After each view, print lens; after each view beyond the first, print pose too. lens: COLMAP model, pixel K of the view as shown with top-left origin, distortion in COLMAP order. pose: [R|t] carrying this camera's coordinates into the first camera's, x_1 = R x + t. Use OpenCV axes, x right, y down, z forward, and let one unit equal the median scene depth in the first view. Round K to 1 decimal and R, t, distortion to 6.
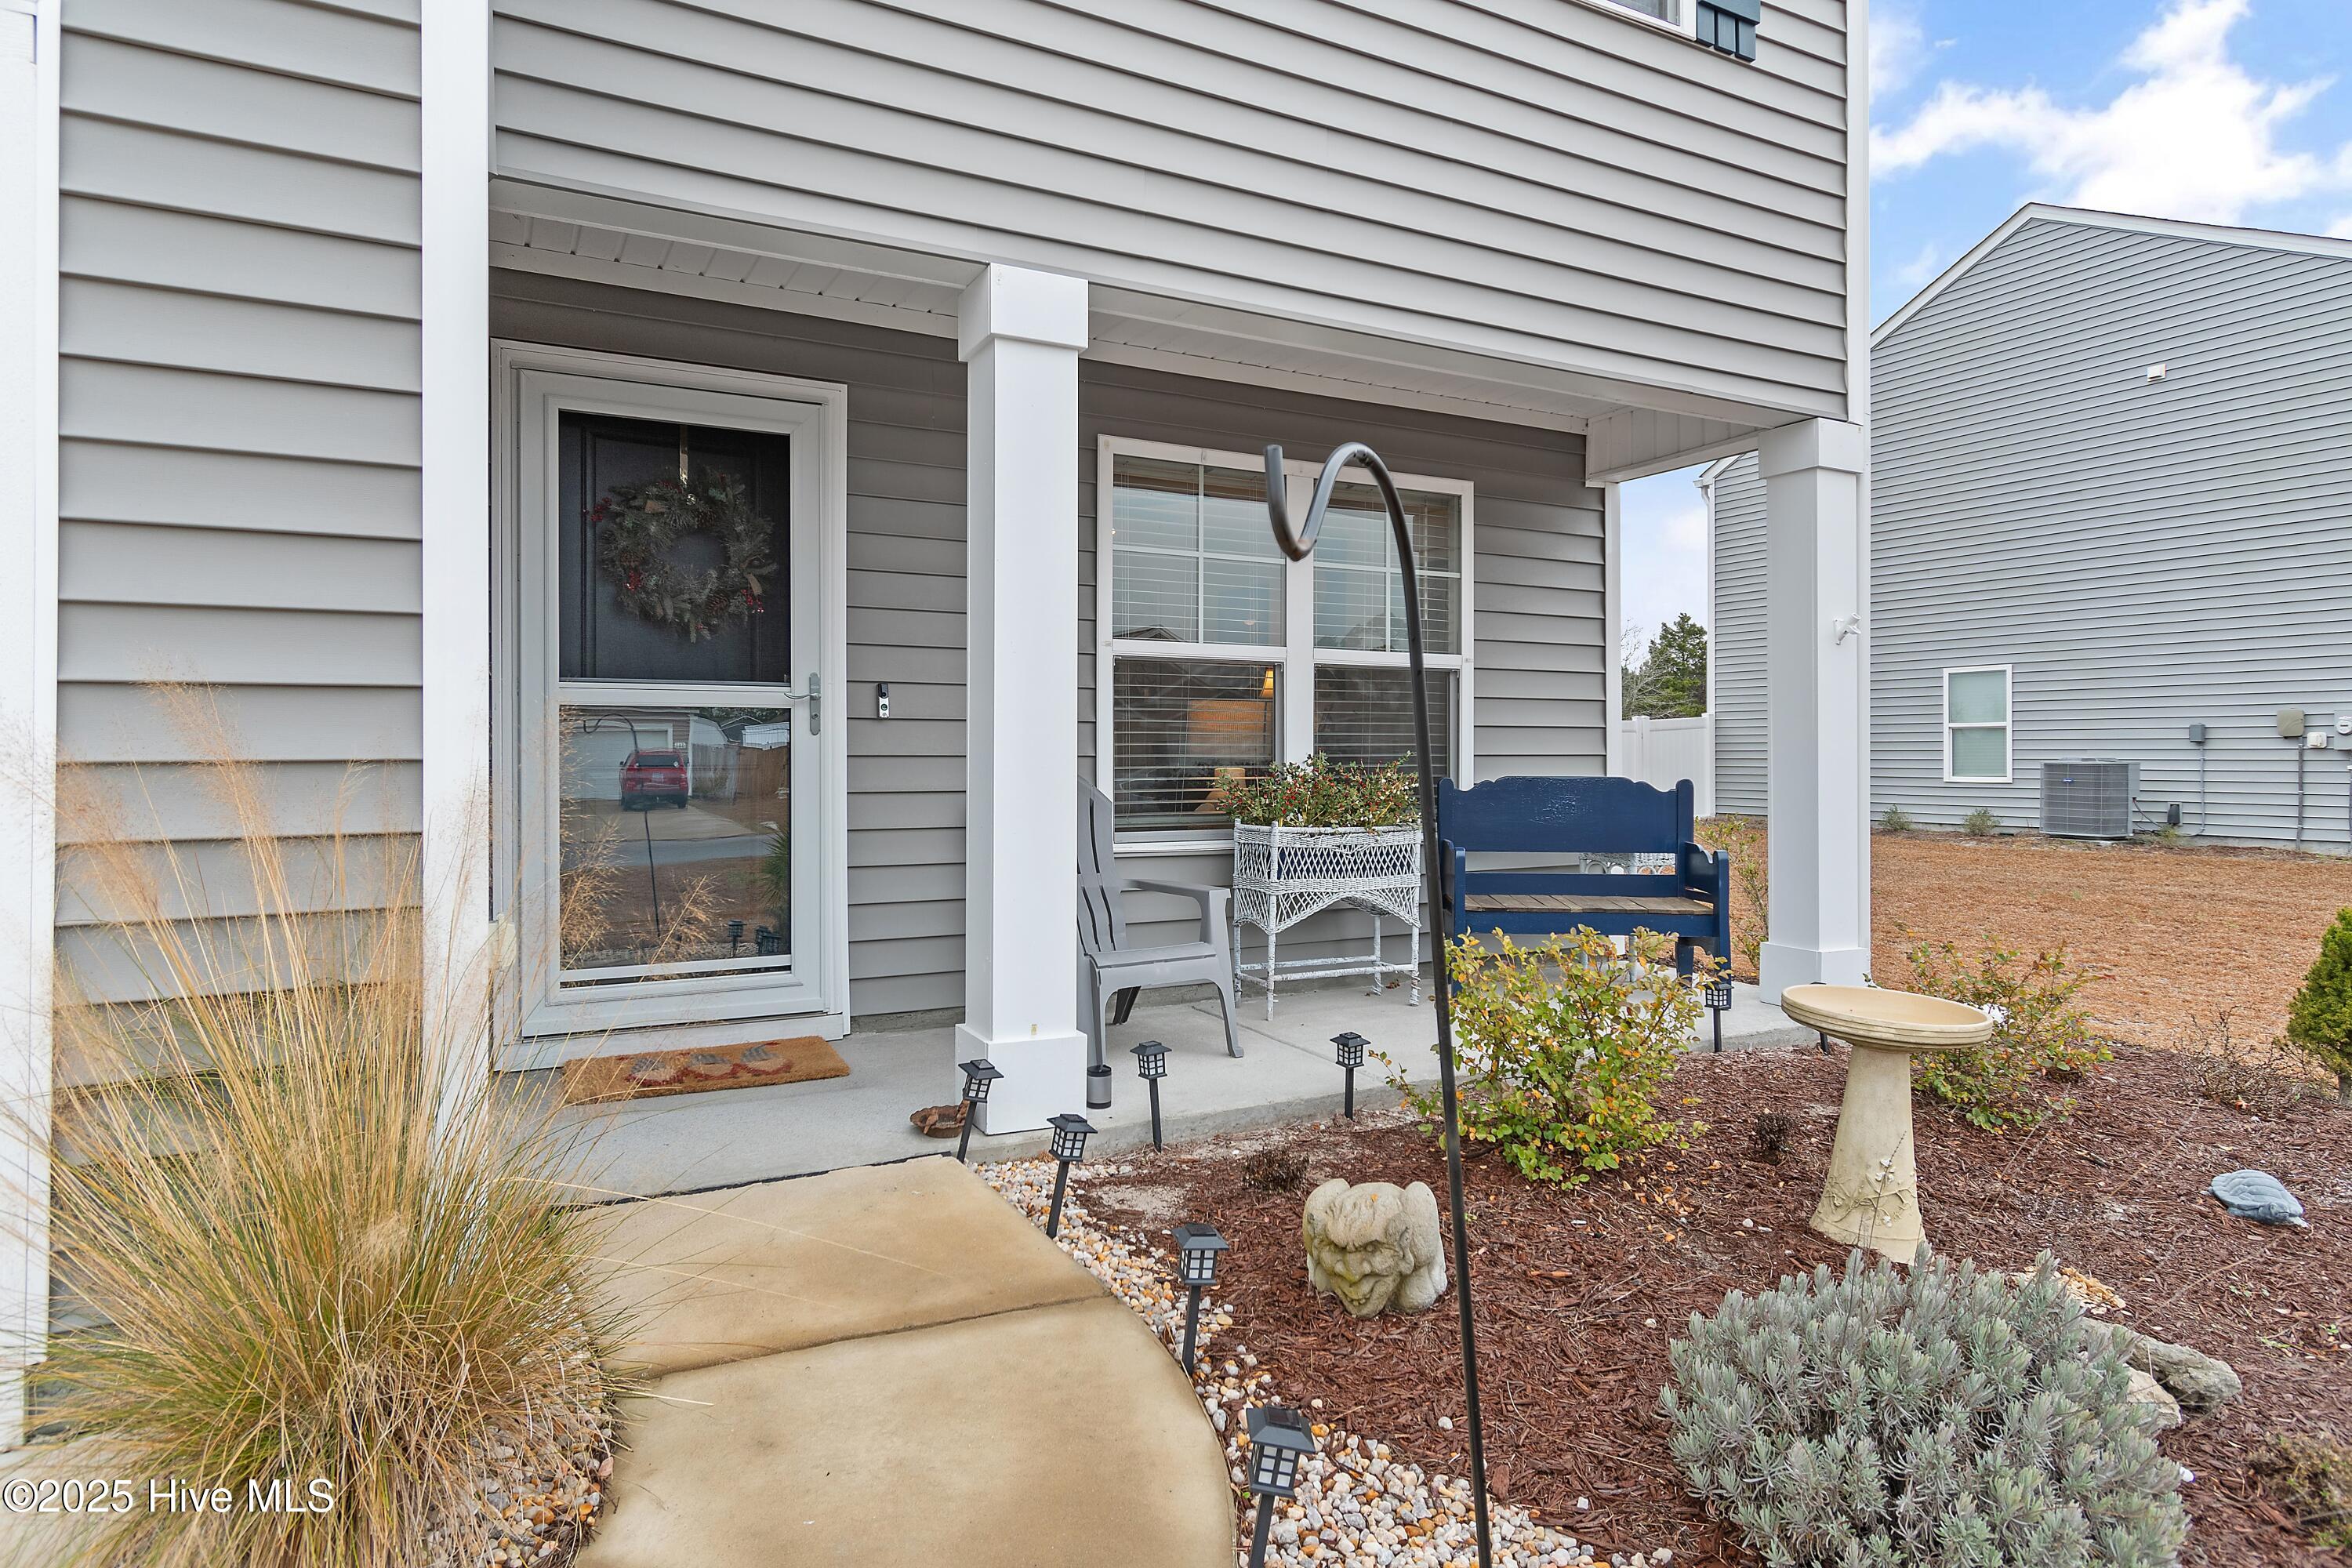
lens RADIAL K [[1302.3, 0, 1174.2], [0, 1302.3, 753.2], [0, 0, 1]] dist [0.002490, 0.000080]
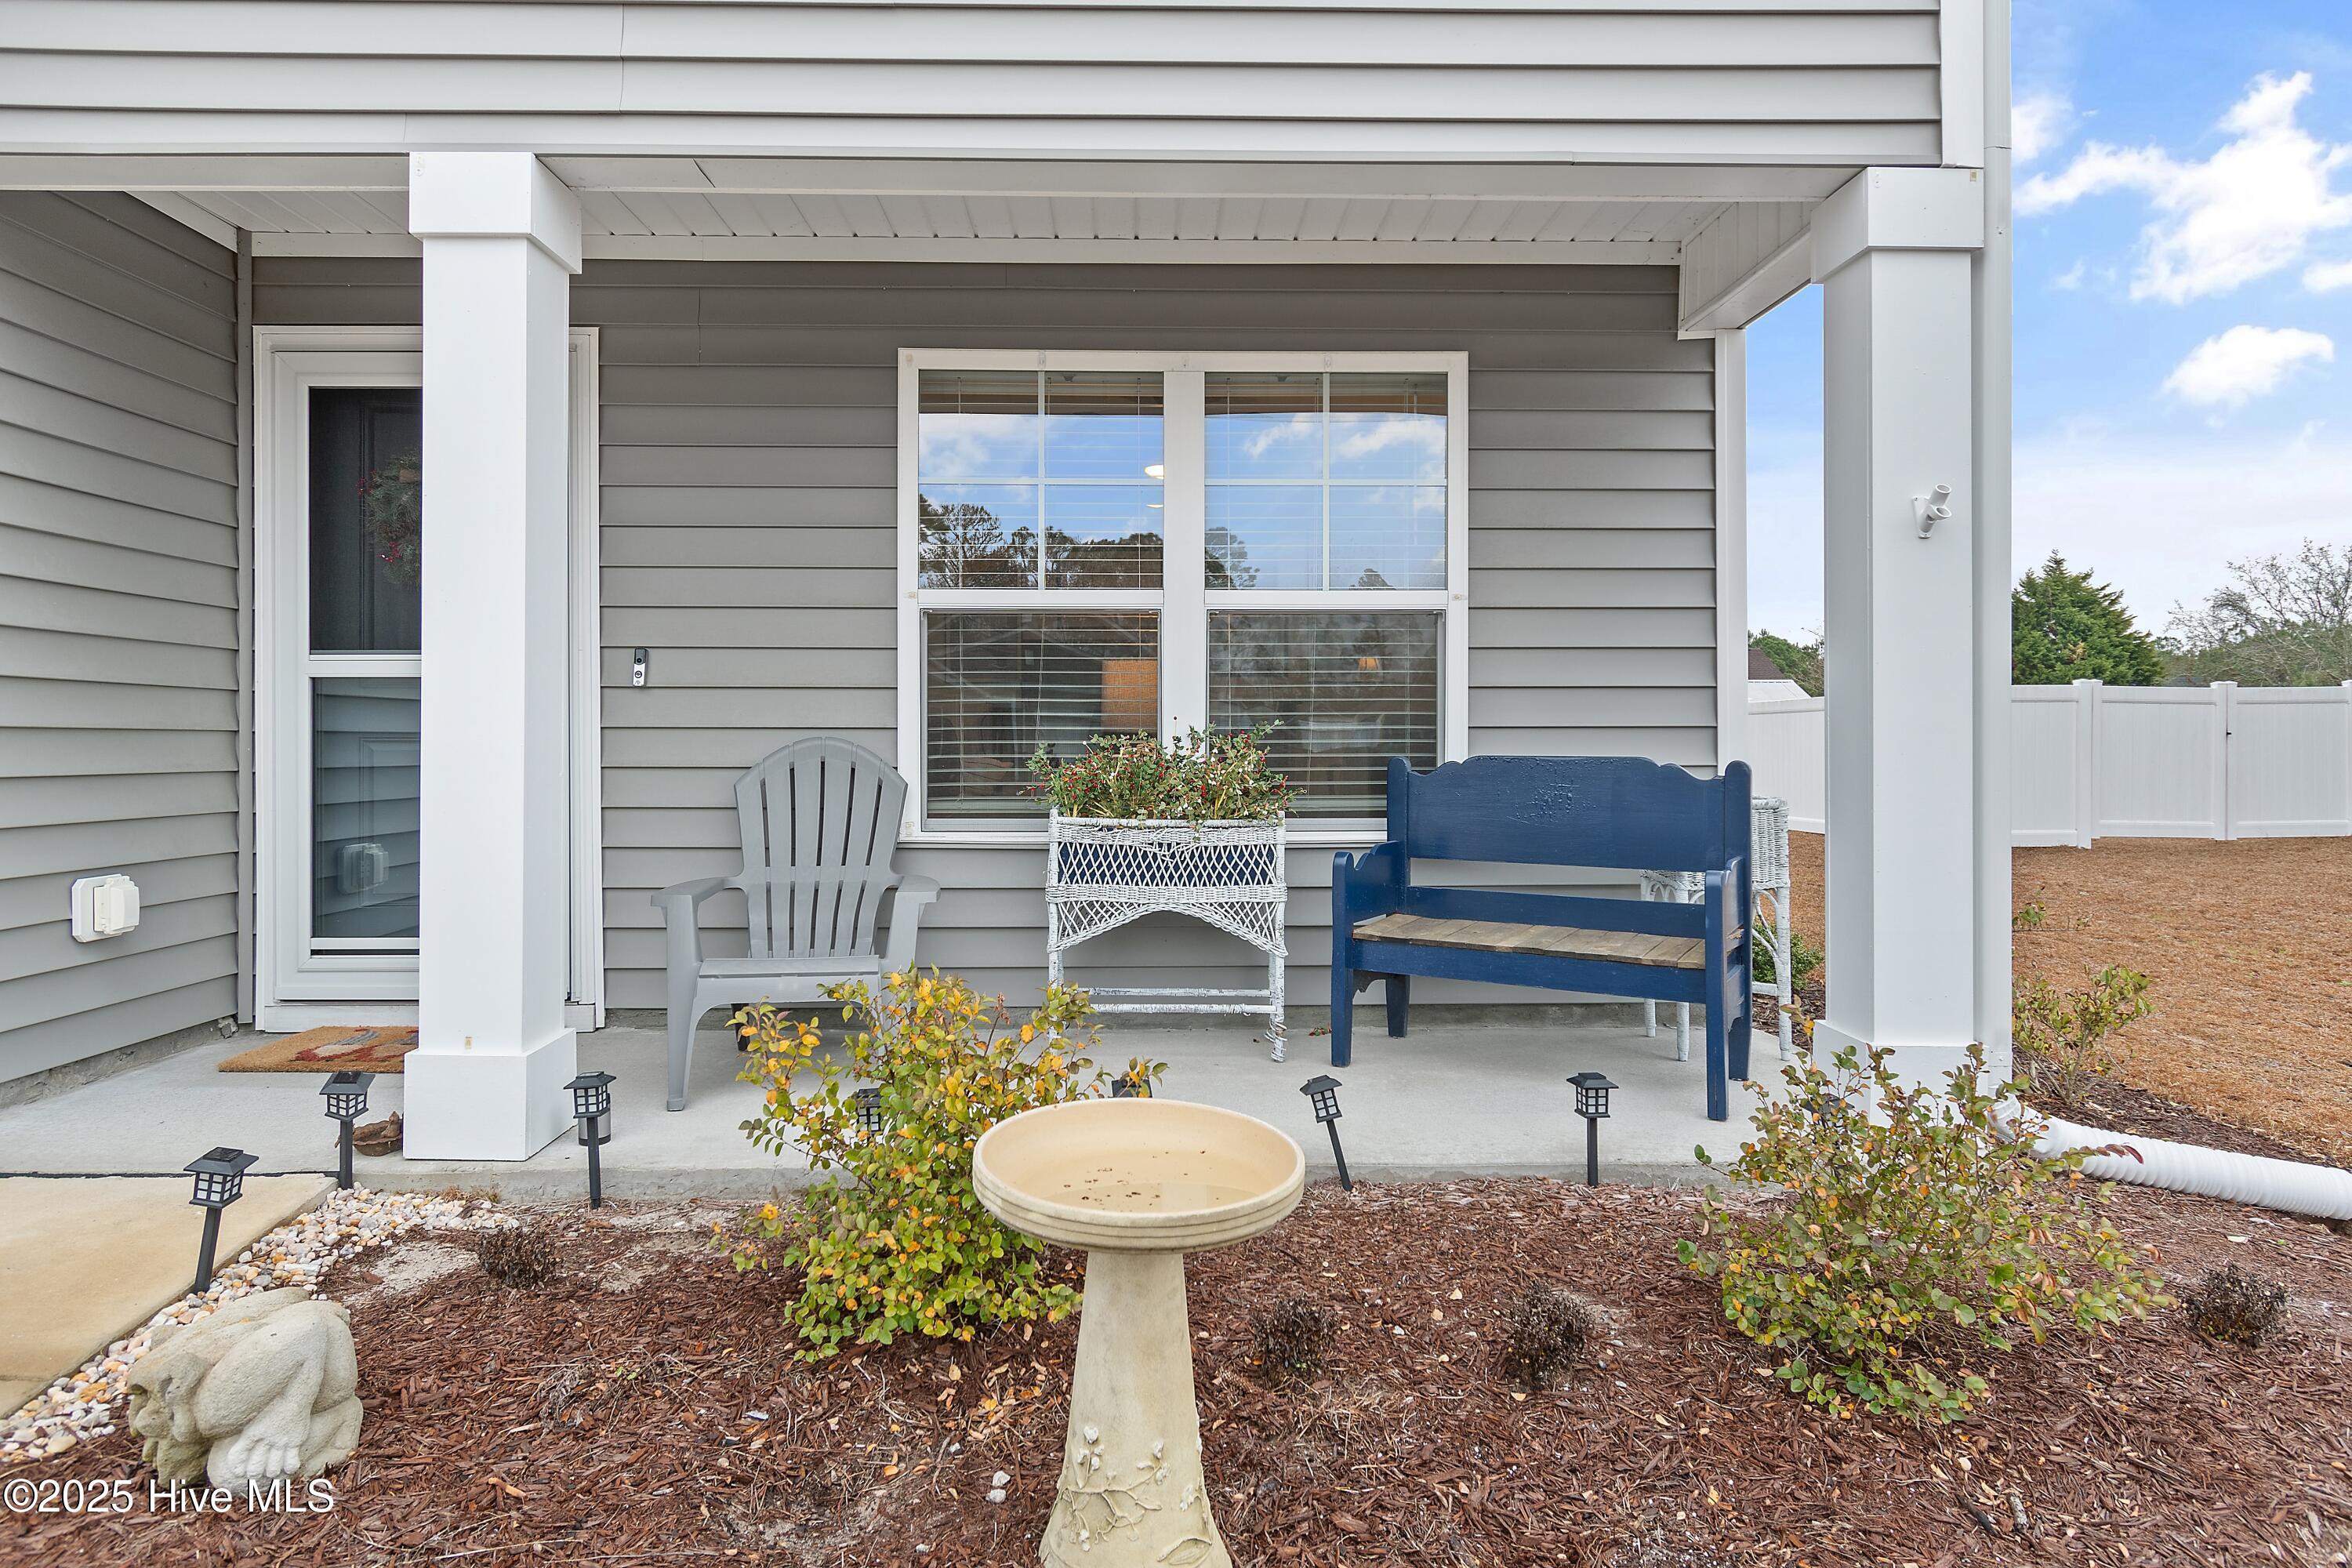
lens RADIAL K [[1361.7, 0, 1174.9], [0, 1361.7, 739.7], [0, 0, 1]] dist [0.042709, -0.035410]
pose [[0.892263, 0.001721, -0.451513, 0.496824], [-0.000858, 0.999997, 0.002116, 0.007600], [0.451515, -0.001501, 0.892262, 0.282235]]
